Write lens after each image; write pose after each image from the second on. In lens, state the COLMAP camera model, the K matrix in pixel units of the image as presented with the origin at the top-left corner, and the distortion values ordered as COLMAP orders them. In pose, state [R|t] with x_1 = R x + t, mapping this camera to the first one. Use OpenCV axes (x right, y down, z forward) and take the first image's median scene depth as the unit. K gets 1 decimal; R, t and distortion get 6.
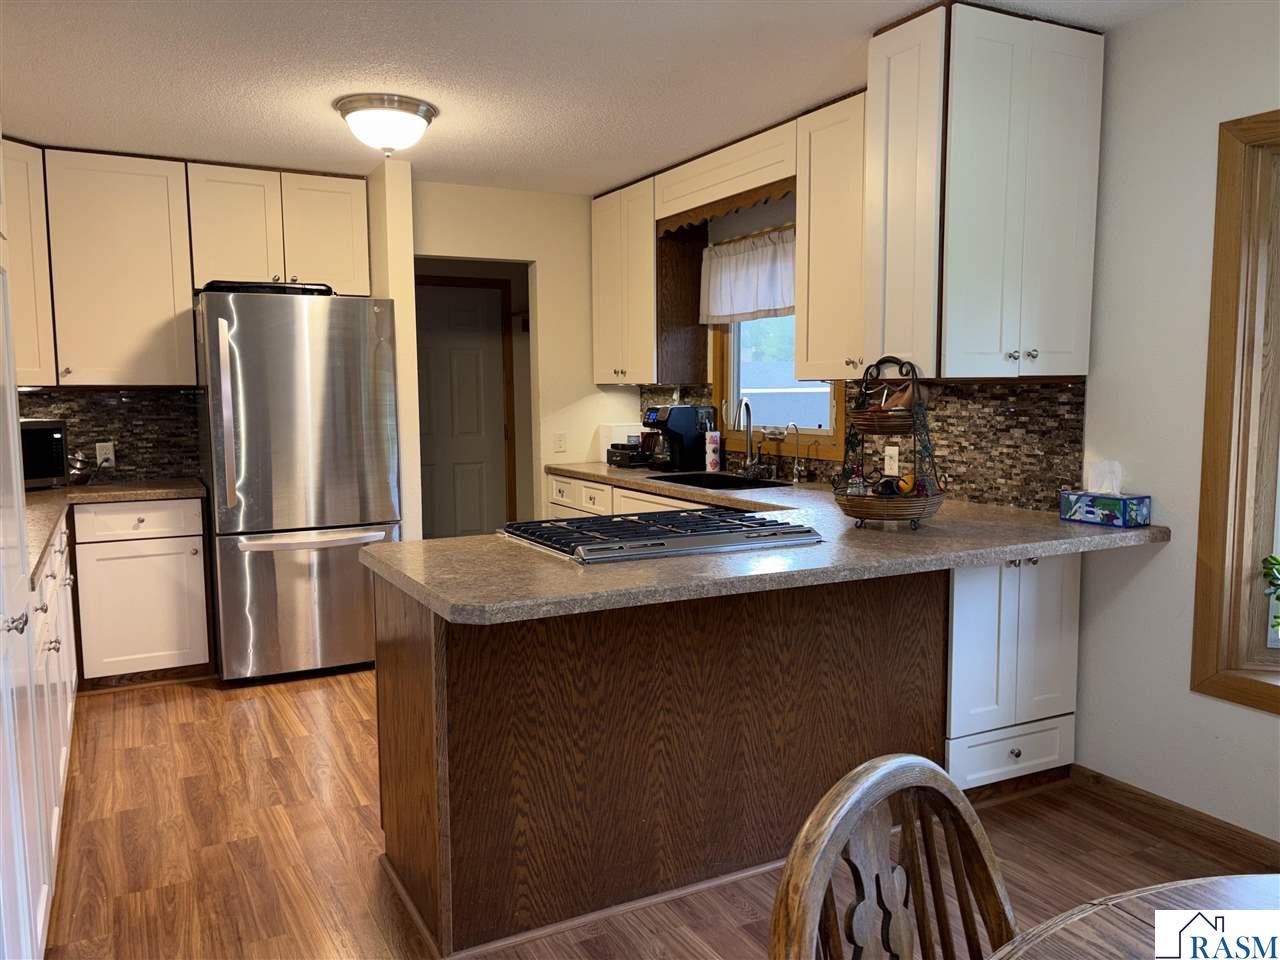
lens RADIAL K [[970.4, 0, 631.8], [0, 970.4, 489.4], [0, 0, 1]] dist [0.034320, -0.011777]
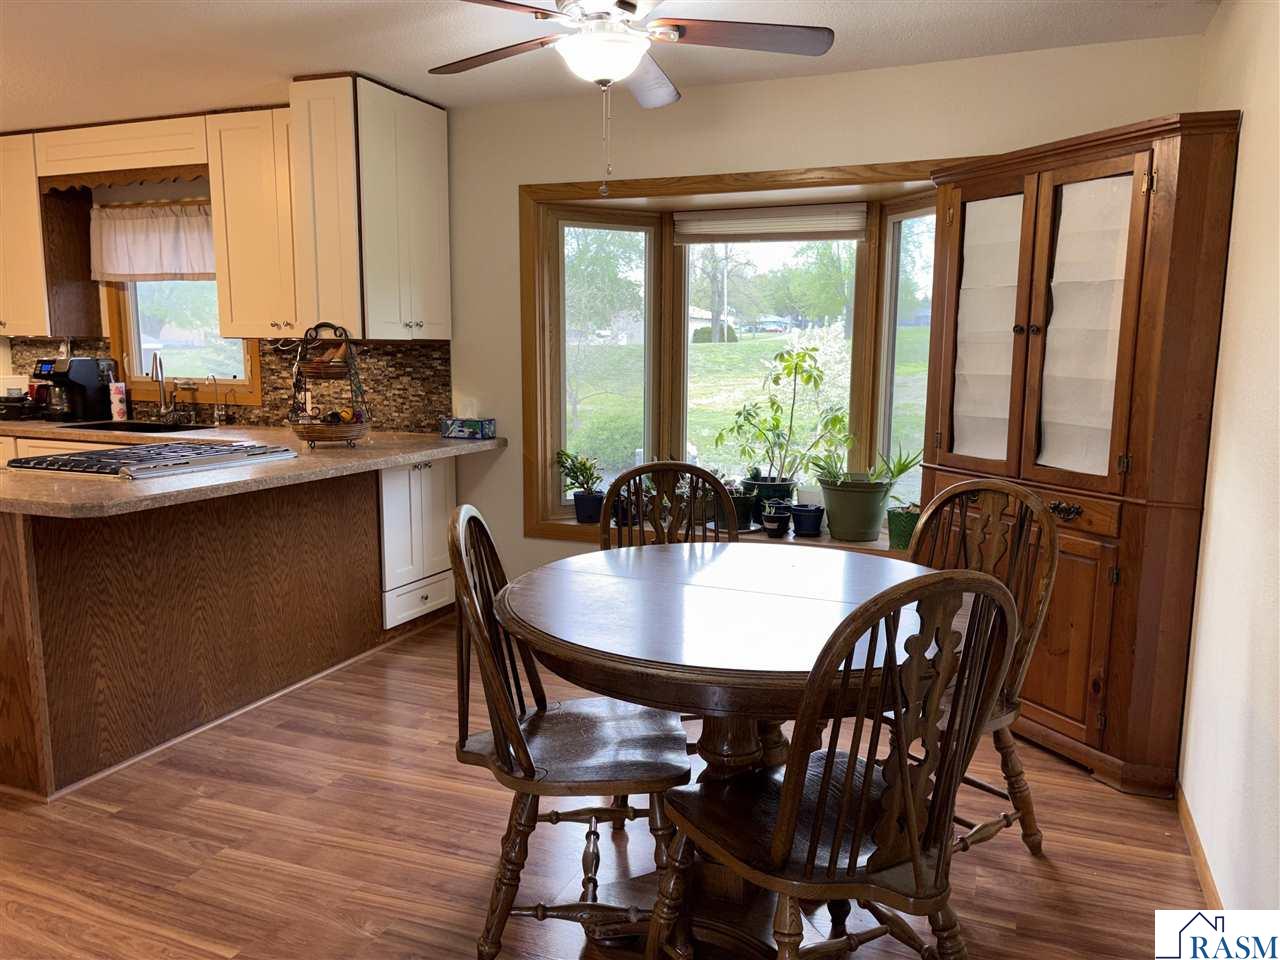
lens RADIAL K [[970.4, 0, 631.8], [0, 970.4, 489.4], [0, 0, 1]] dist [0.034320, -0.011777]
pose [[0.770986, -0.077840, 0.632077, -0.279203], [0.051527, 0.996873, 0.059914, 0.036367], [-0.634764, -0.013624, 0.772586, -0.325564]]
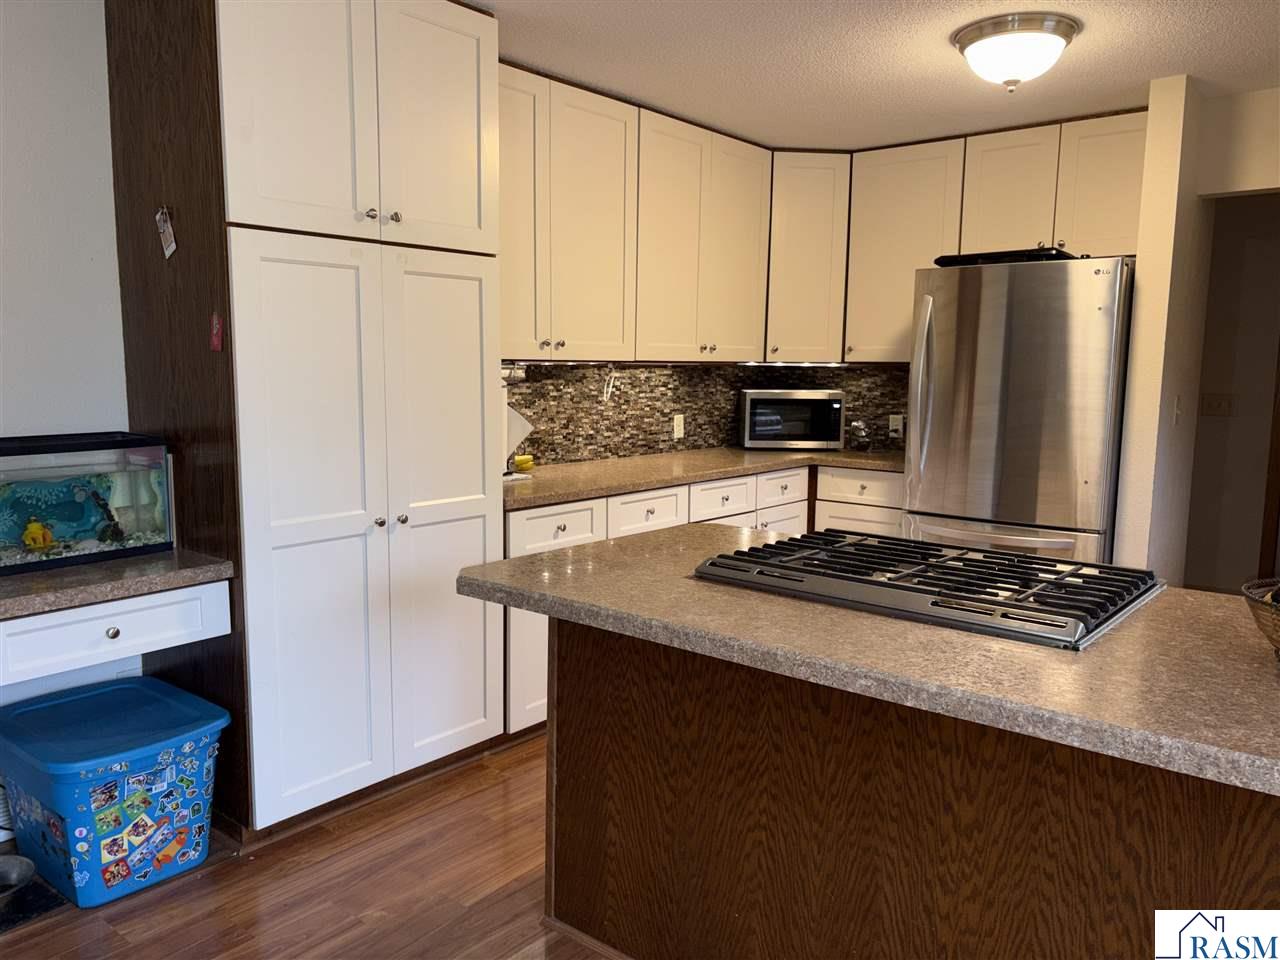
lens RADIAL K [[970.4, 0, 631.8], [0, 970.4, 489.4], [0, 0, 1]] dist [0.034320, -0.011777]
pose [[0.382991, 0.130307, -0.914515, 0.537142], [-0.108286, 0.989508, 0.095643, -0.057464], [0.917383, 0.062399, 0.393083, 0.475542]]
